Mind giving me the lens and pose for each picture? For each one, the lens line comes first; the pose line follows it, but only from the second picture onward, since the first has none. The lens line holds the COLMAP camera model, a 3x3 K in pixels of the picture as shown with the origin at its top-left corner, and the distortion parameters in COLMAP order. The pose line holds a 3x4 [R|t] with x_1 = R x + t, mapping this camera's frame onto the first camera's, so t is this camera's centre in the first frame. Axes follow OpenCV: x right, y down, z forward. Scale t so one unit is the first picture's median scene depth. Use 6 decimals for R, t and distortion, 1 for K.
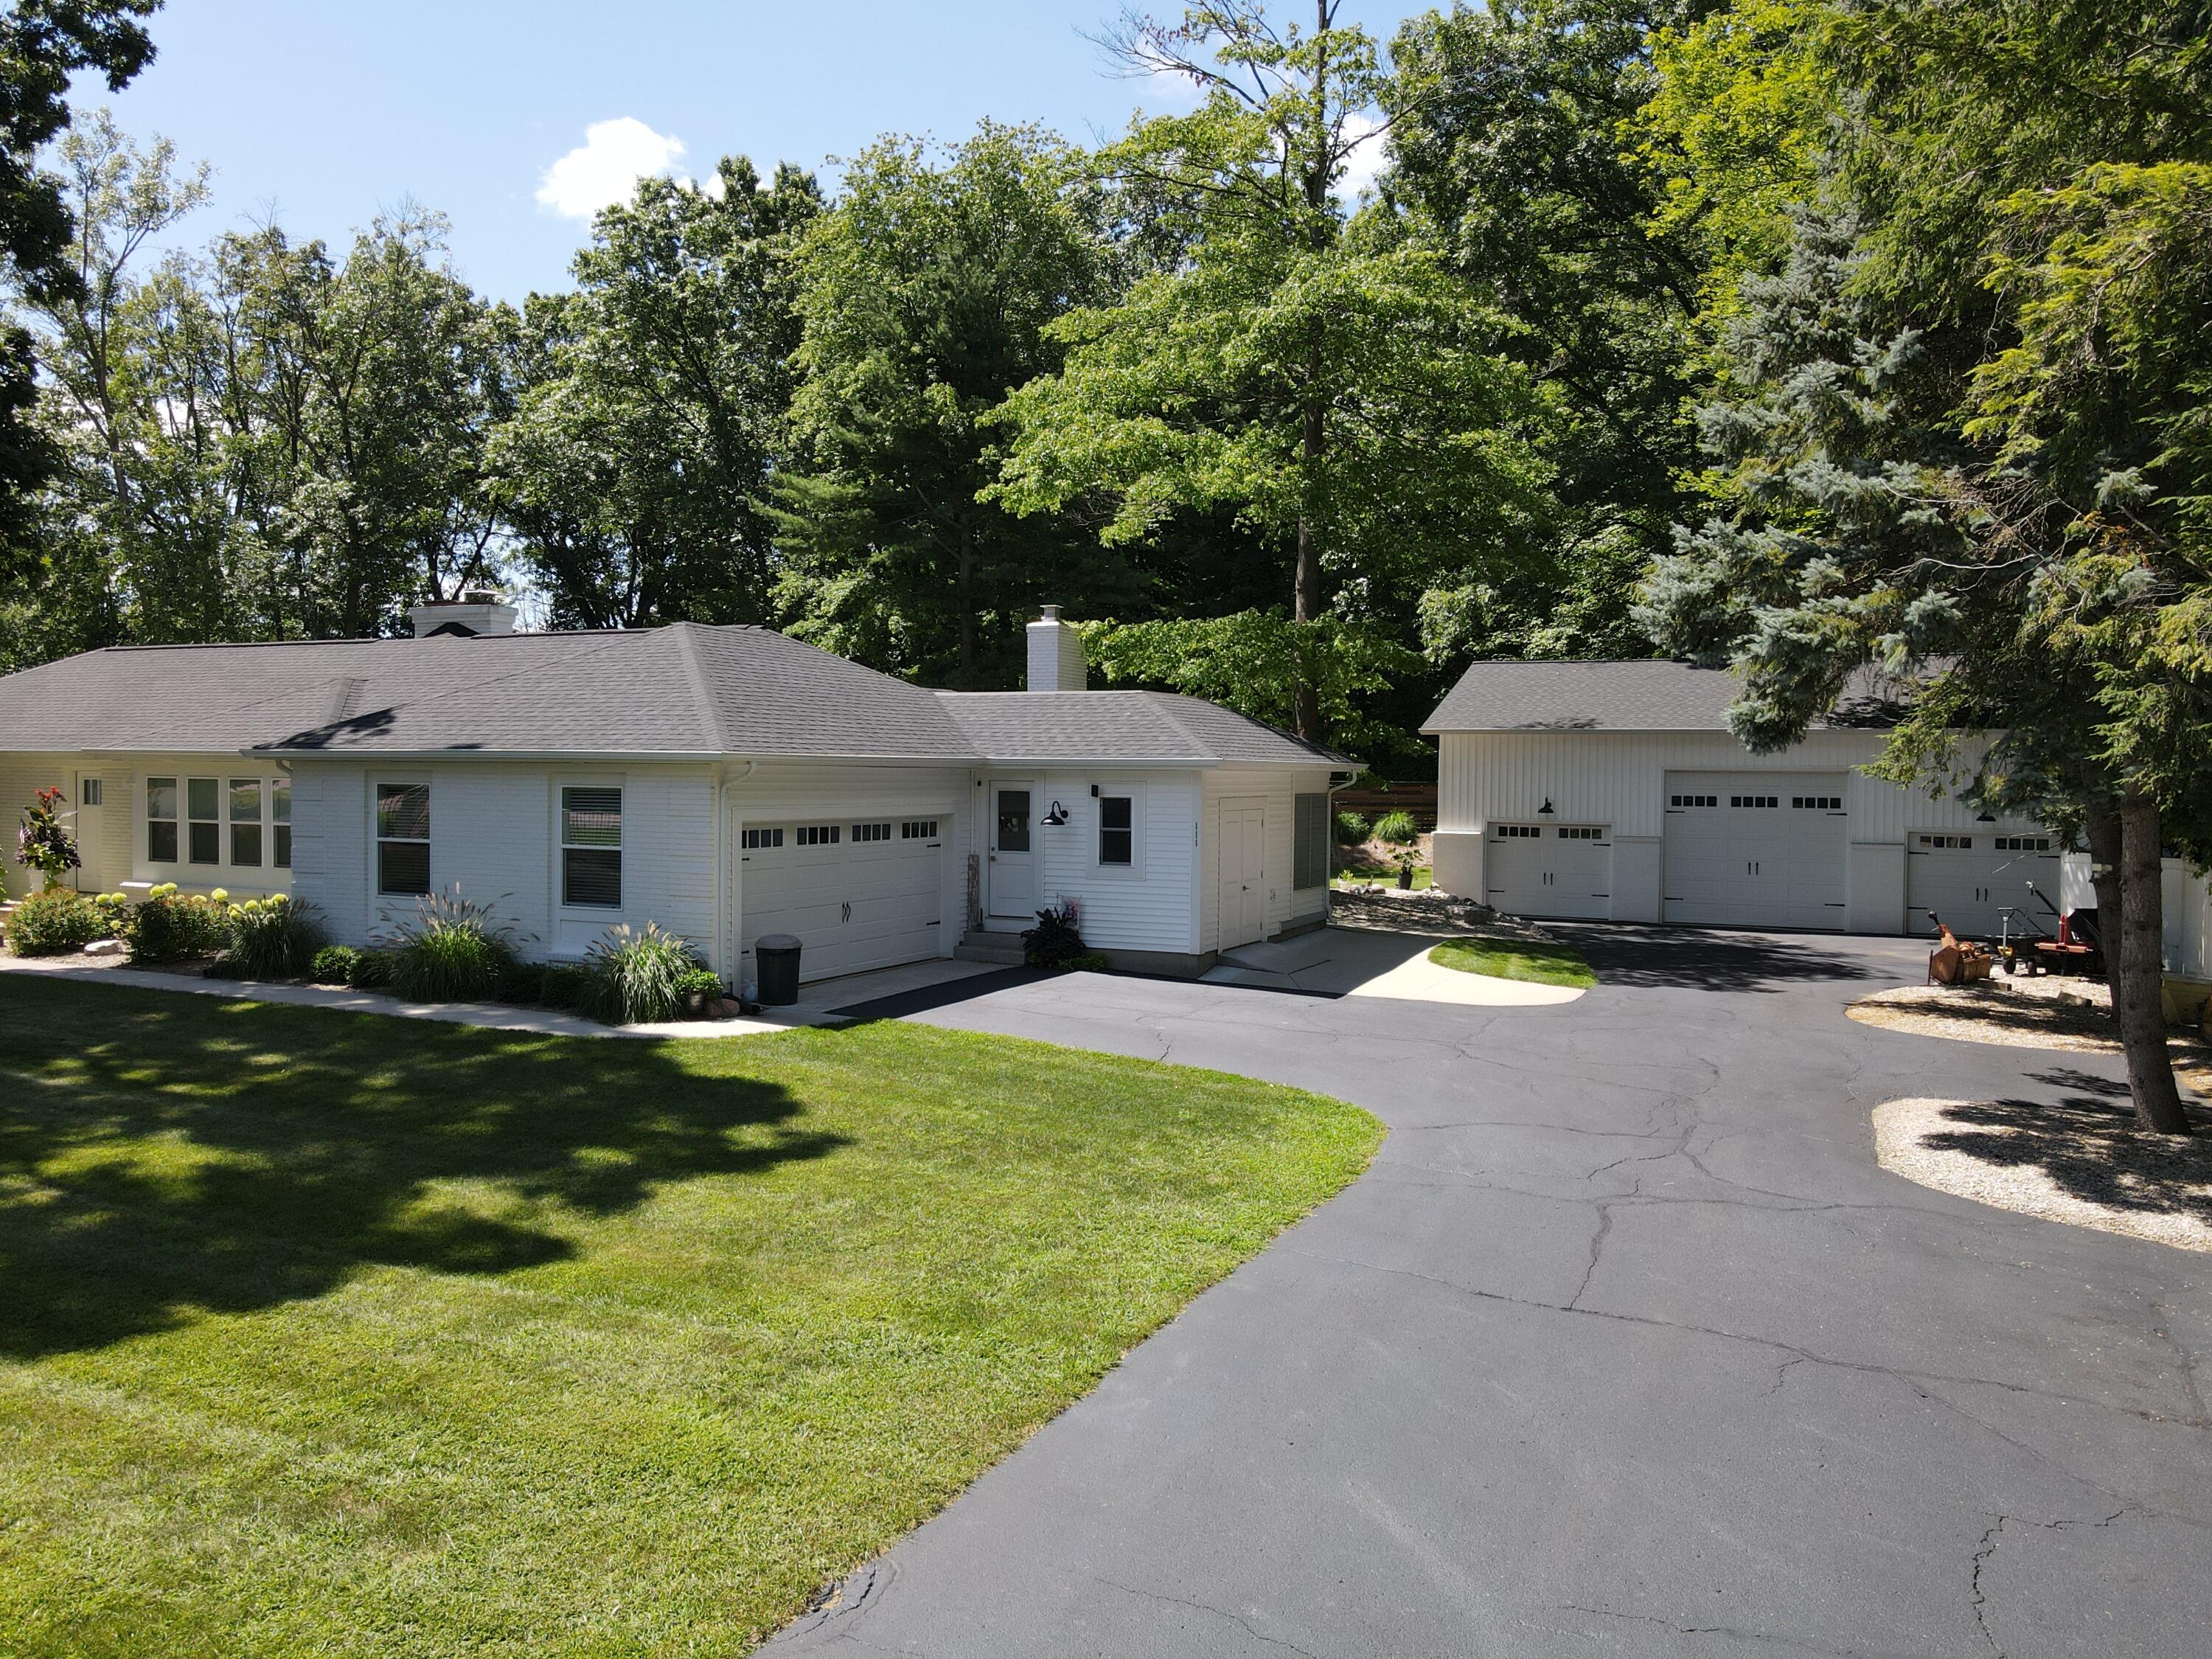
lens RADIAL K [[1608.2, 0, 1111.9], [0, 1608.2, 832.0], [0, 0, 1]] dist [0.015276, 0.005415]
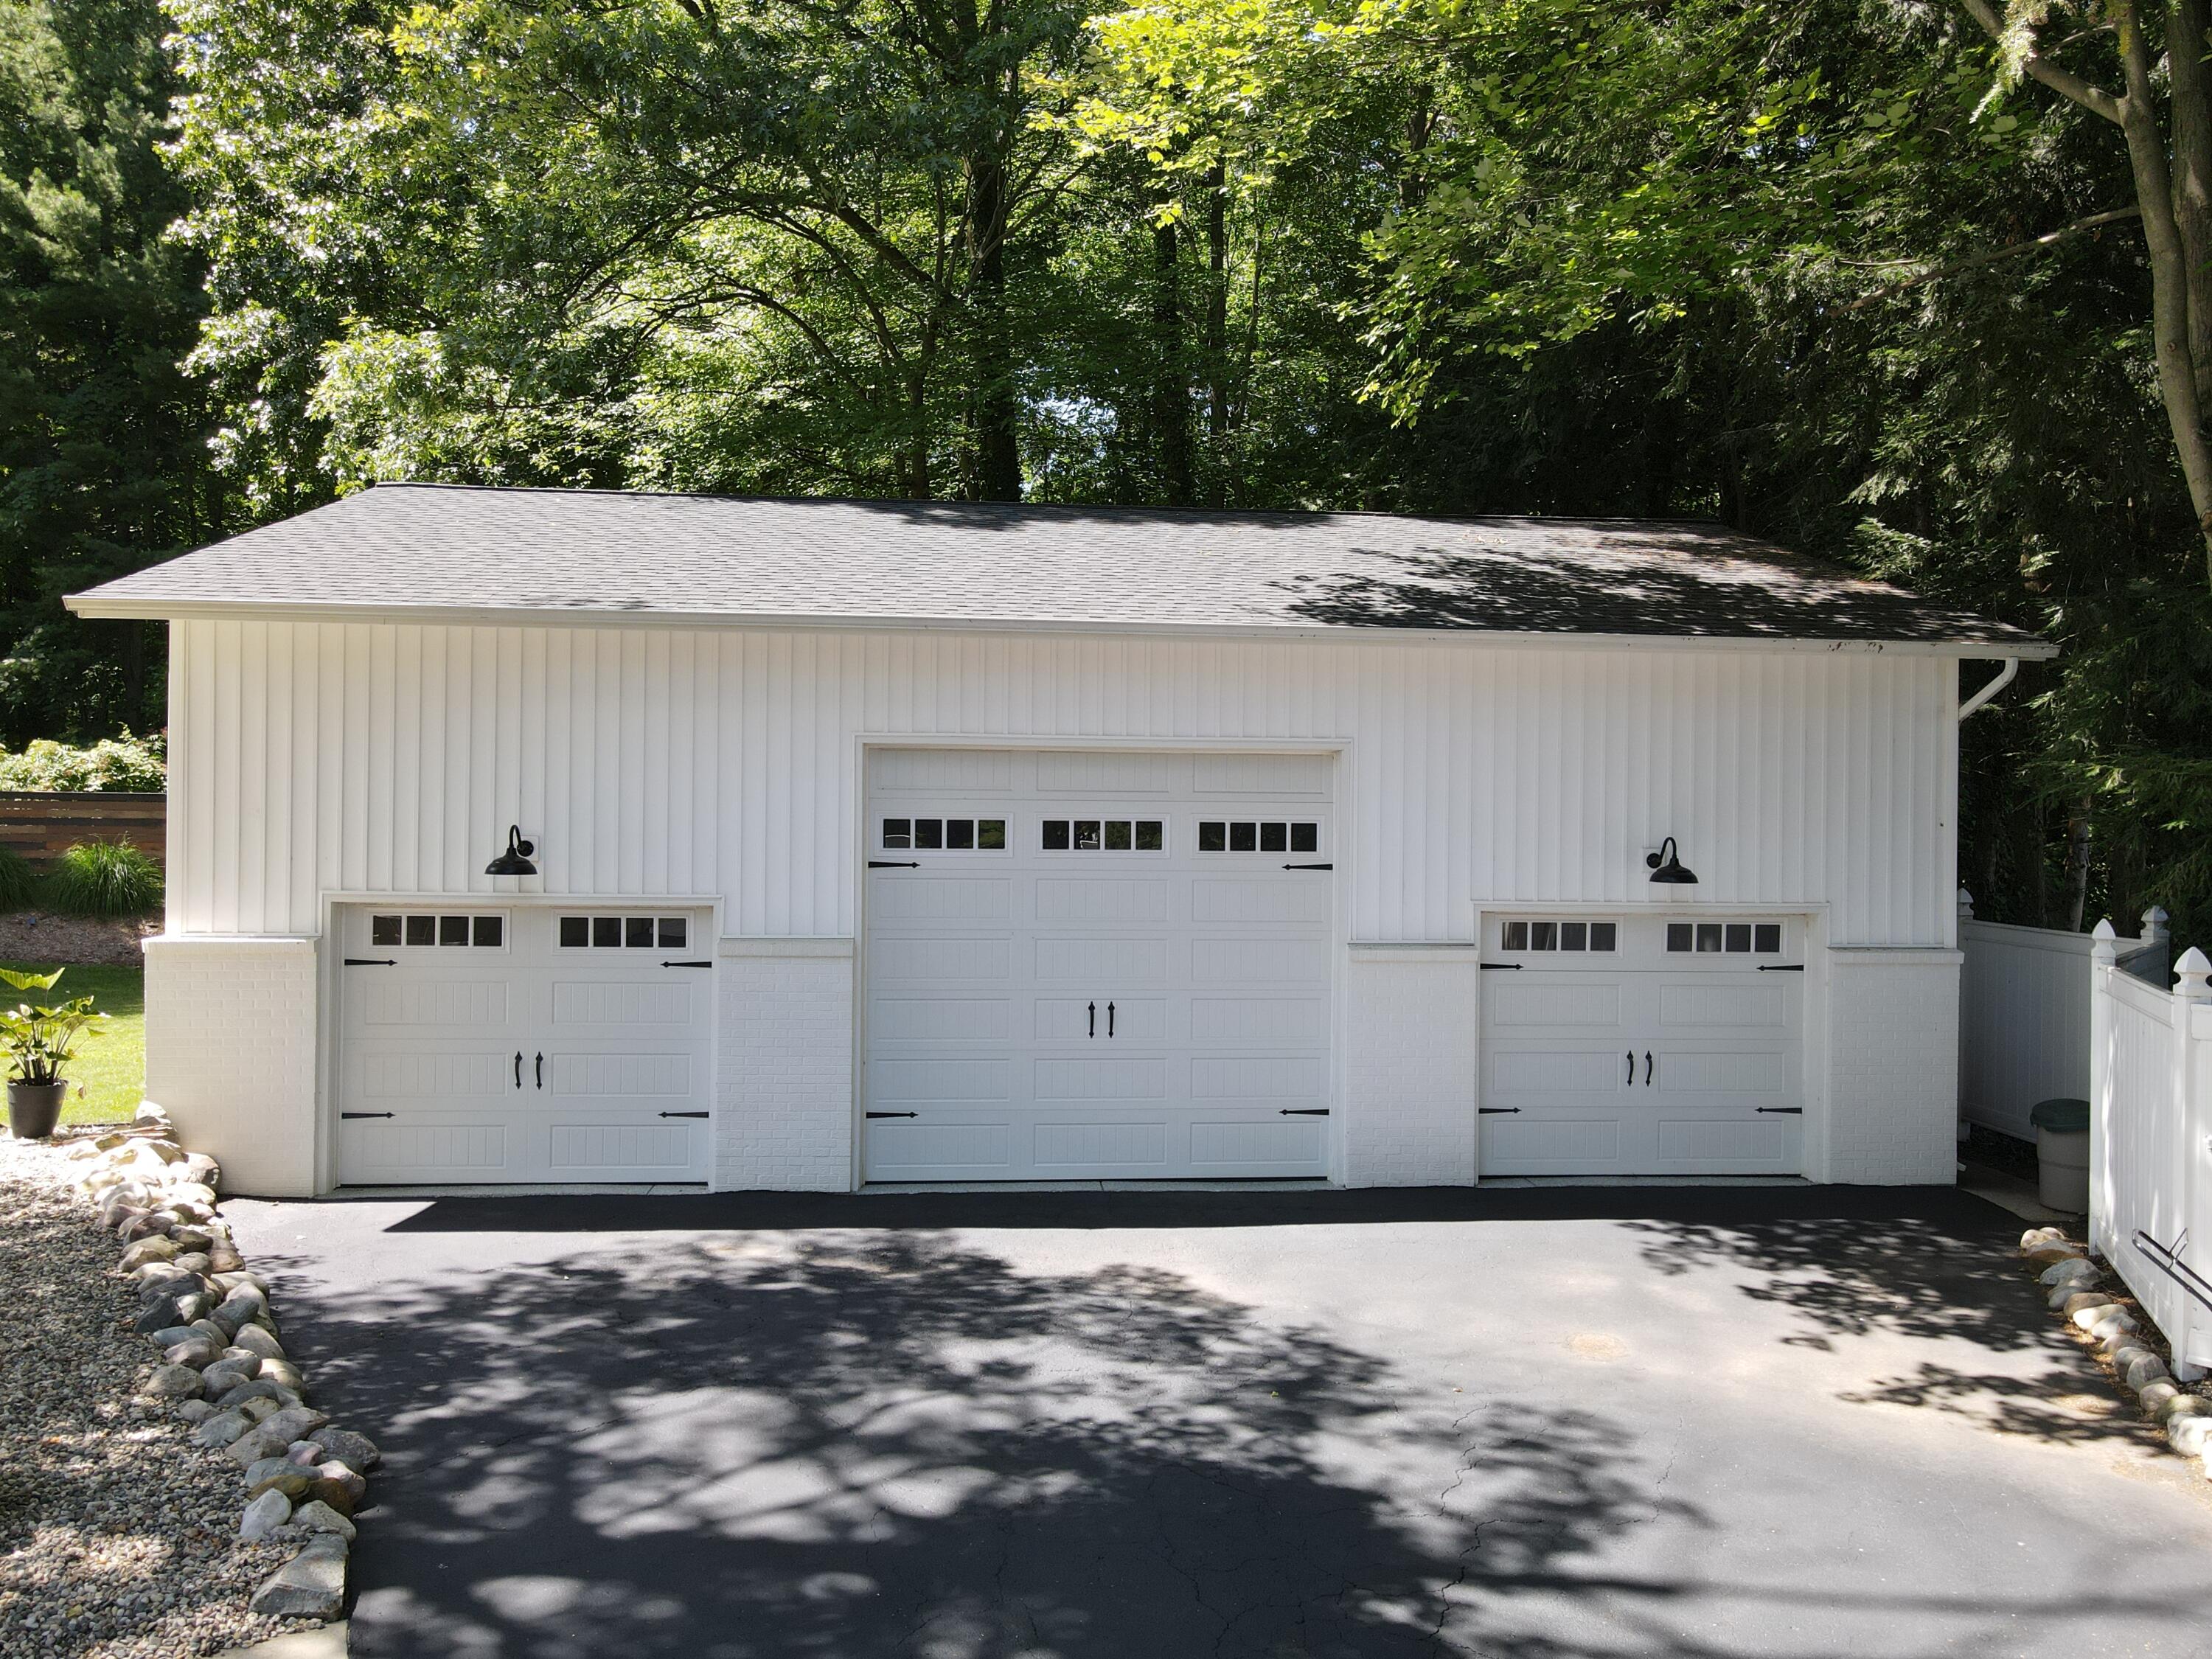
lens RADIAL K [[1608.2, 0, 1107.6], [0, 1608.2, 836.9], [0, 0, 1]] dist [0.015276, 0.005415]
pose [[0.869656, -0.008970, 0.493577, 0.225211], [0.015005, 0.999853, -0.008267, -0.015504], [-0.493431, 0.014596, 0.869663, 0.696034]]
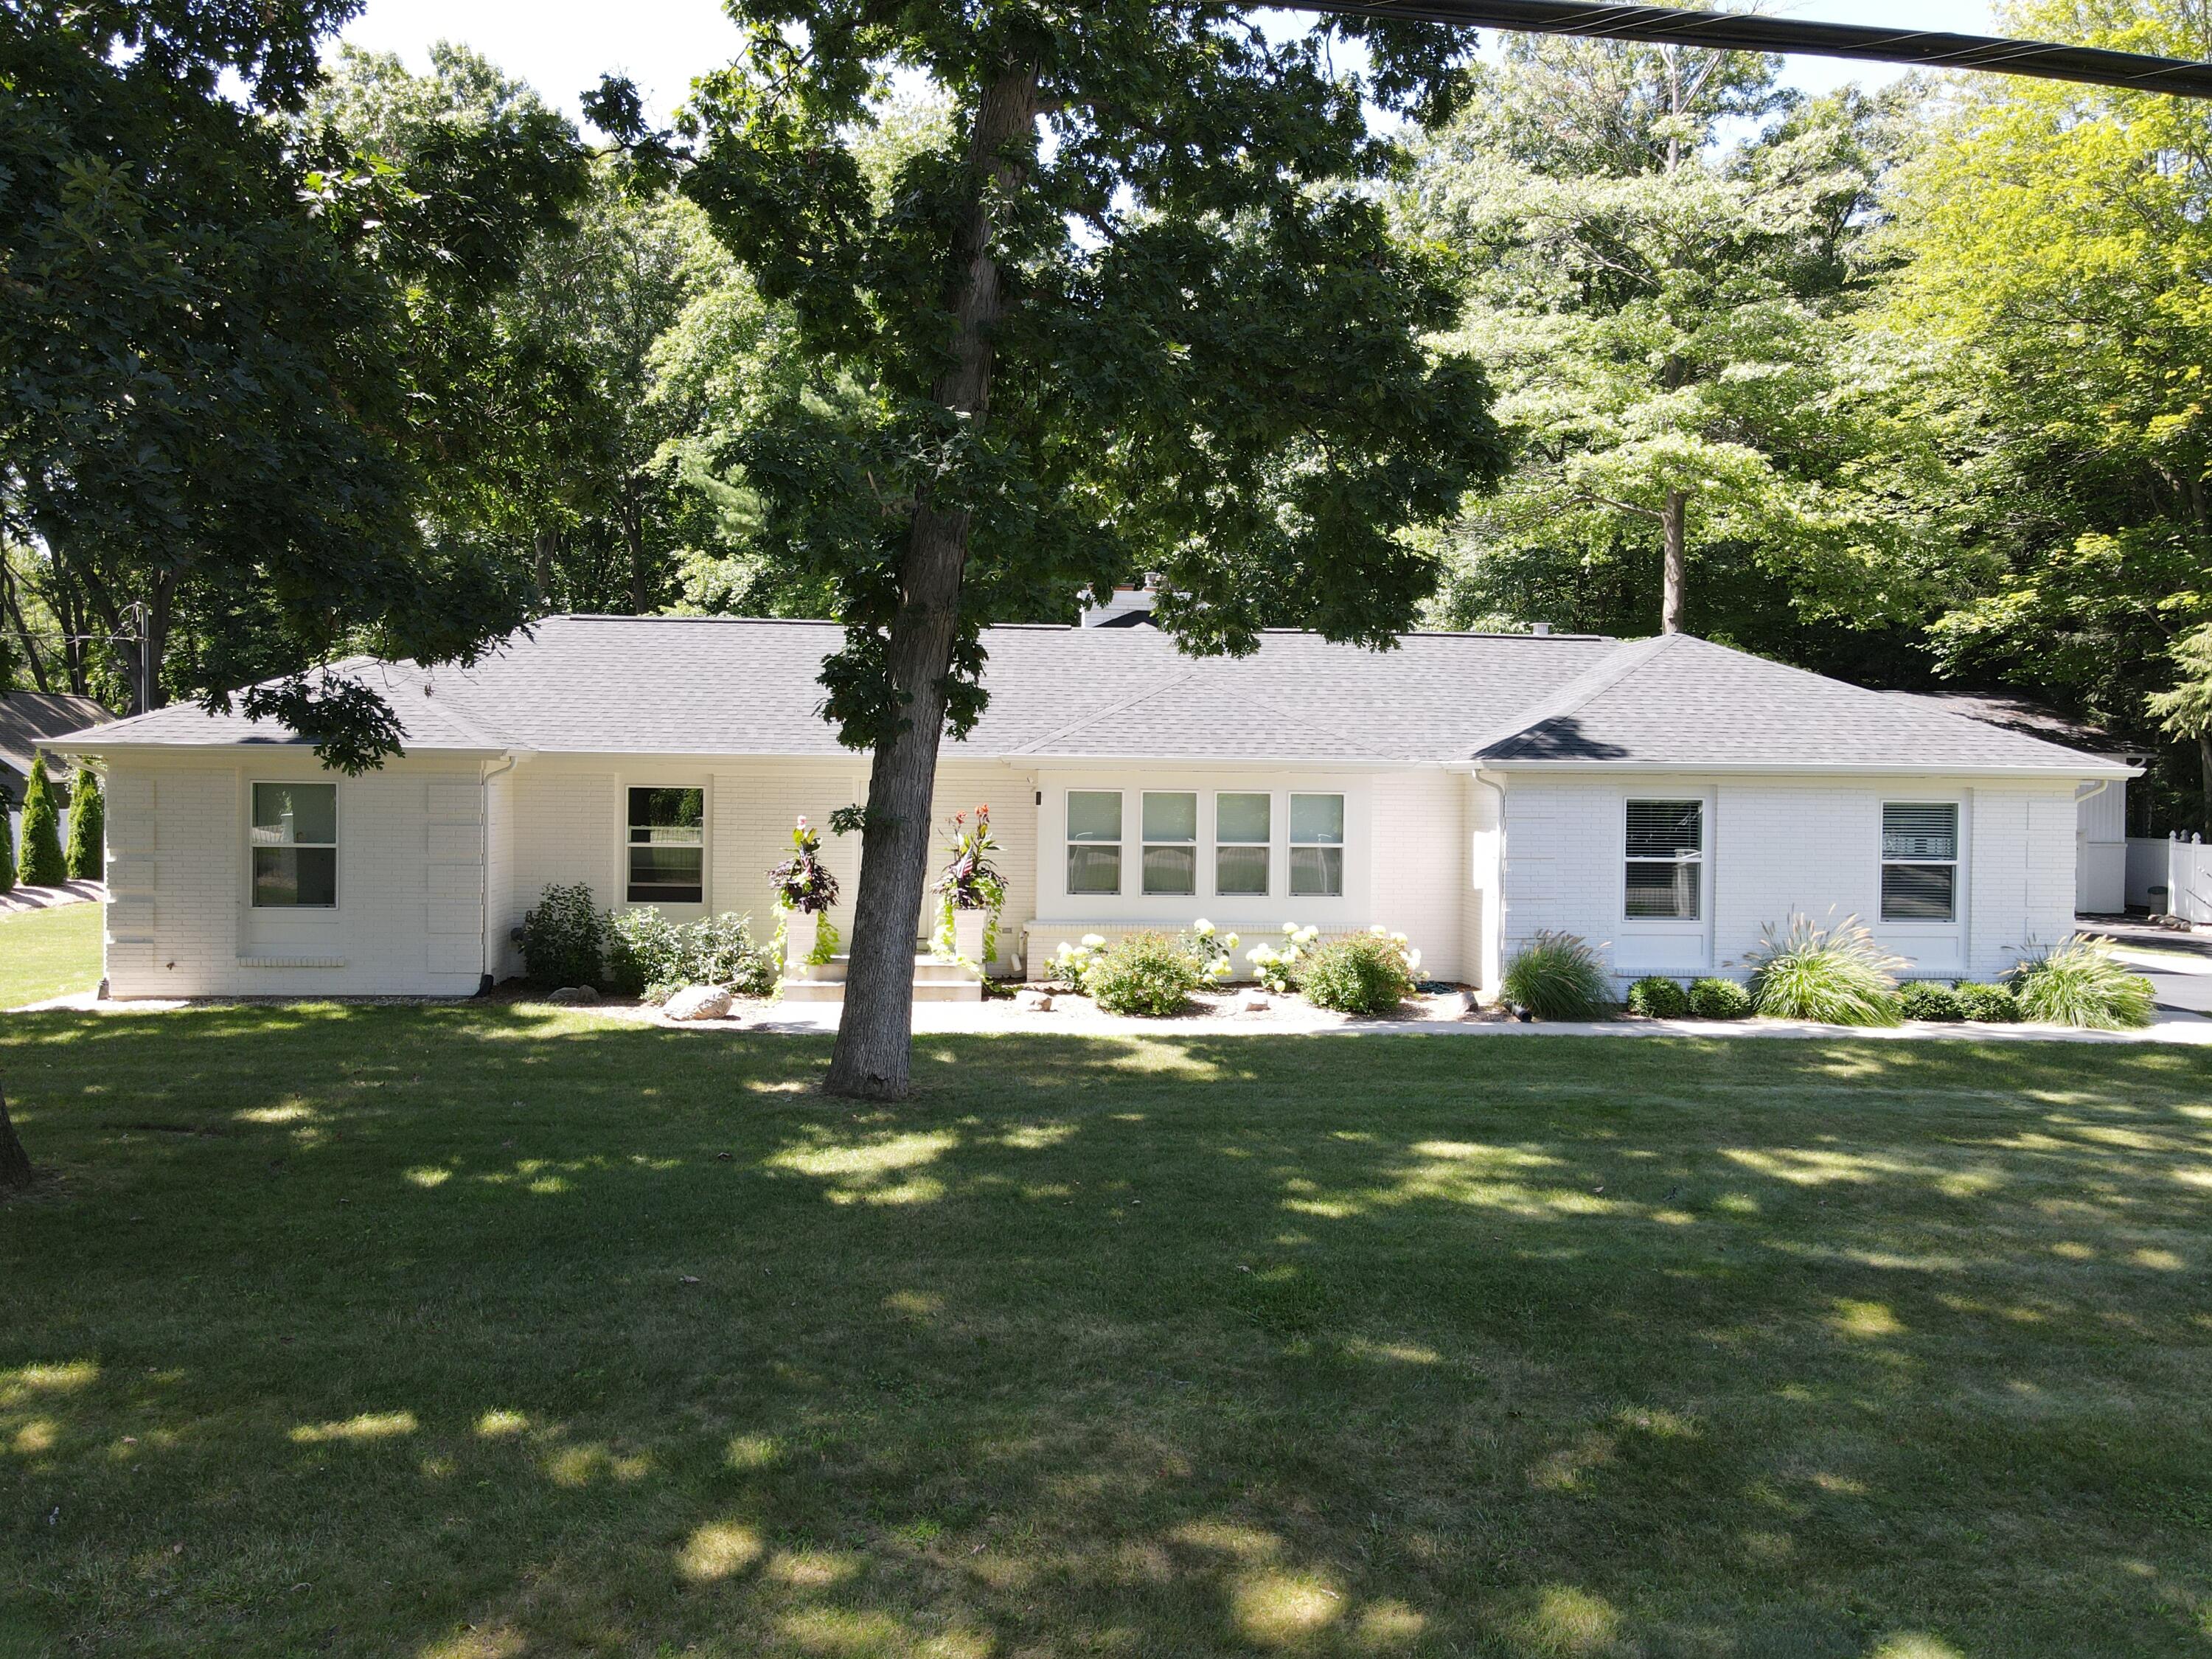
lens RADIAL K [[1608.2, 0, 1116.0], [0, 1608.2, 811.3], [0, 0, 1]] dist [0.015276, 0.005415]
pose [[0.869932, -0.004145, 0.493154, -0.720881], [0.009828, 0.999912, -0.008931, -0.011721], [-0.493074, 0.012616, 0.869896, 0.217696]]
